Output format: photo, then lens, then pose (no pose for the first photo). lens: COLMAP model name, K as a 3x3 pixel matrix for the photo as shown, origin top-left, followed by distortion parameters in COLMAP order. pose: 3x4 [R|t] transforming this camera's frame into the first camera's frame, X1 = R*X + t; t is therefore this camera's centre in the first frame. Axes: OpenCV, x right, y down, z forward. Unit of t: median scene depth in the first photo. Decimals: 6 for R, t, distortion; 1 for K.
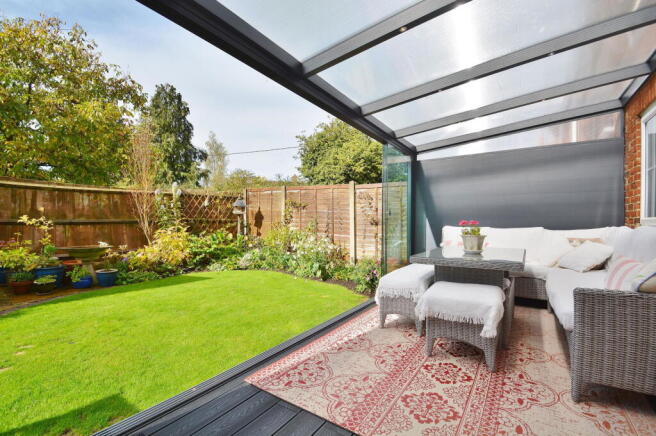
lens RADIAL K [[292.0, 0, 329.7], [0, 292.0, 219.3], [0, 0, 1]] dist [-0.000940, -0.002775]
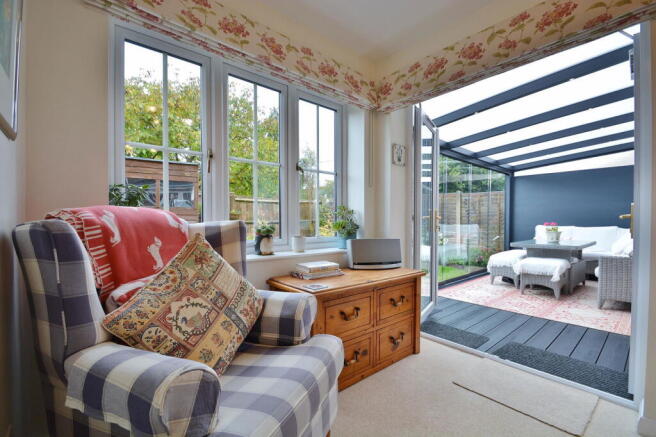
lens RADIAL K [[292.0, 0, 327.0], [0, 292.0, 219.7], [0, 0, 1]] dist [-0.000940, -0.002775]
pose [[0.961583, -0.005313, -0.274464, -0.133662], [0.009316, 0.999868, 0.013283, -0.020760], [0.274358, -0.015329, 0.961506, -0.435734]]
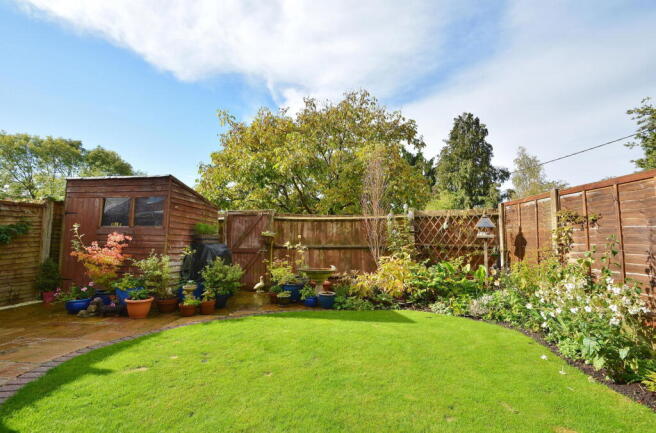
lens RADIAL K [[292.0, 0, 325.7], [0, 292.0, 220.0], [0, 0, 1]] dist [-0.000940, -0.002775]
pose [[0.530688, -0.073028, -0.844416, 0.110521], [-0.002851, 0.996122, -0.087939, 0.003672], [0.847563, 0.049076, 0.528421, 0.320020]]
